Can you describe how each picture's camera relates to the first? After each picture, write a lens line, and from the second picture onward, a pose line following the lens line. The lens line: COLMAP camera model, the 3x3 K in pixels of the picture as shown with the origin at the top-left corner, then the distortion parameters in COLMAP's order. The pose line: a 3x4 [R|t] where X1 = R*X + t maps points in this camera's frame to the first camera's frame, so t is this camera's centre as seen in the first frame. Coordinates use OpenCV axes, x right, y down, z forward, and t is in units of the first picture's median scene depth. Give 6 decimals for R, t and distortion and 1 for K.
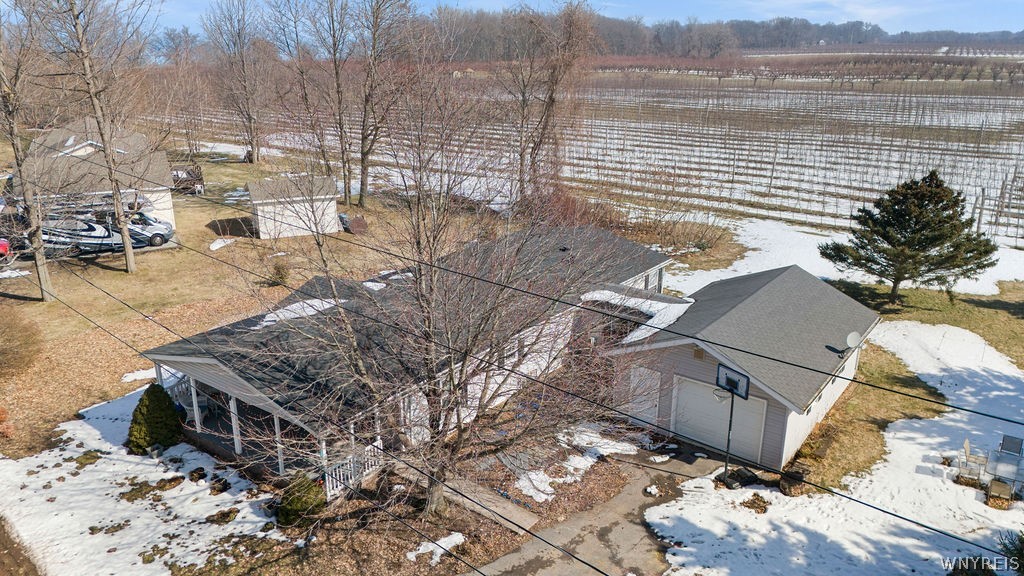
lens RADIAL K [[749.8, 0, 507.5], [0, 749.8, 288.0], [0, 0, 1]] dist [0.067258, -0.053093]
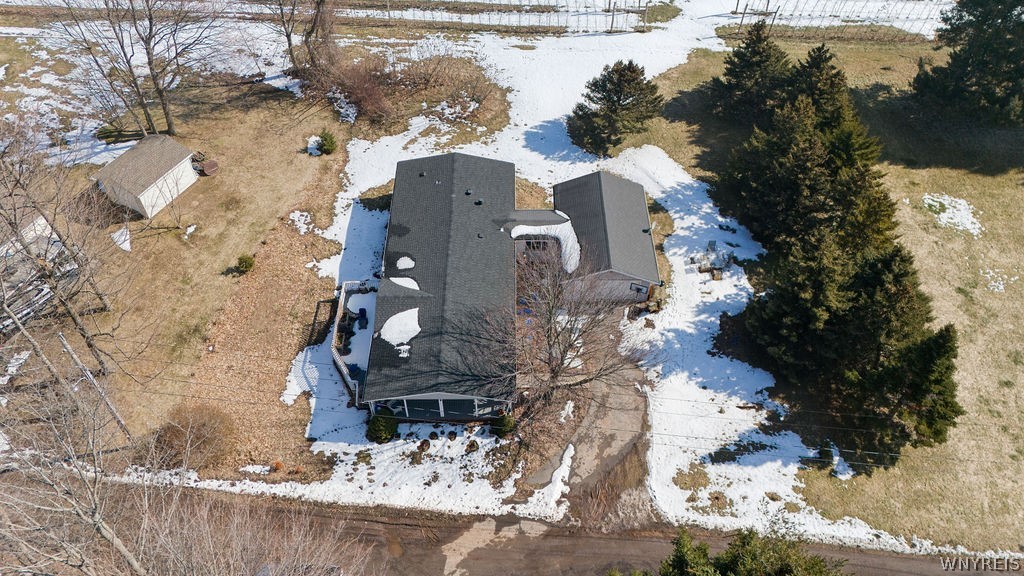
lens RADIAL K [[749.8, 0, 507.5], [0, 749.8, 288.0], [0, 0, 1]] dist [0.067258, -0.053093]
pose [[0.799087, -0.458598, 0.388778, -0.840790], [0.184842, 0.802731, 0.566970, -1.152470], [-0.572096, -0.381196, 0.726220, -0.404662]]
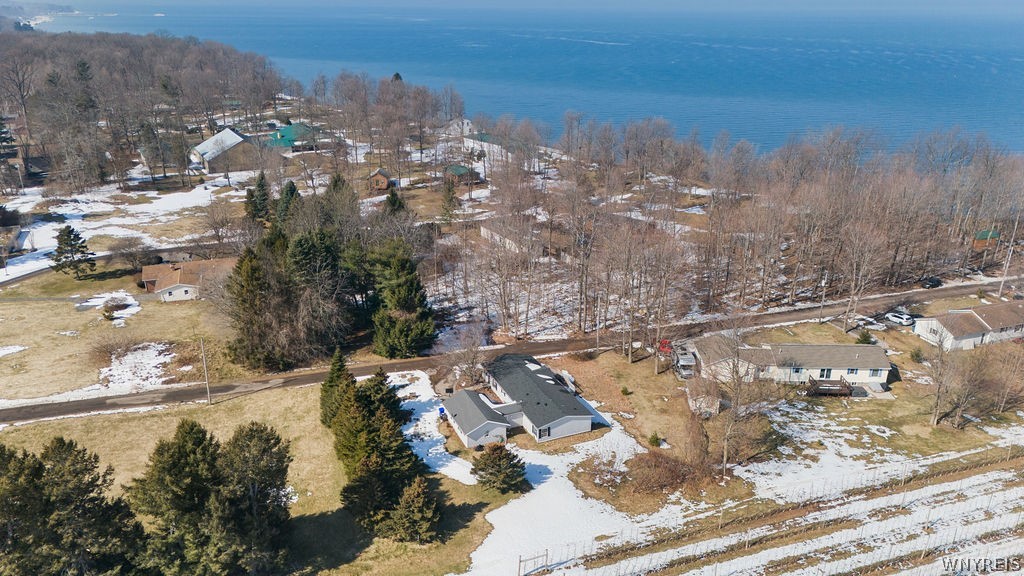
lens RADIAL K [[749.8, 0, 507.5], [0, 749.8, 288.0], [0, 0, 1]] dist [0.067258, -0.053093]
pose [[-0.493462, 0.305523, -0.814341, 3.800629], [-0.279479, 0.830924, 0.481099, -2.850832], [0.823642, 0.464995, -0.324642, 2.471530]]
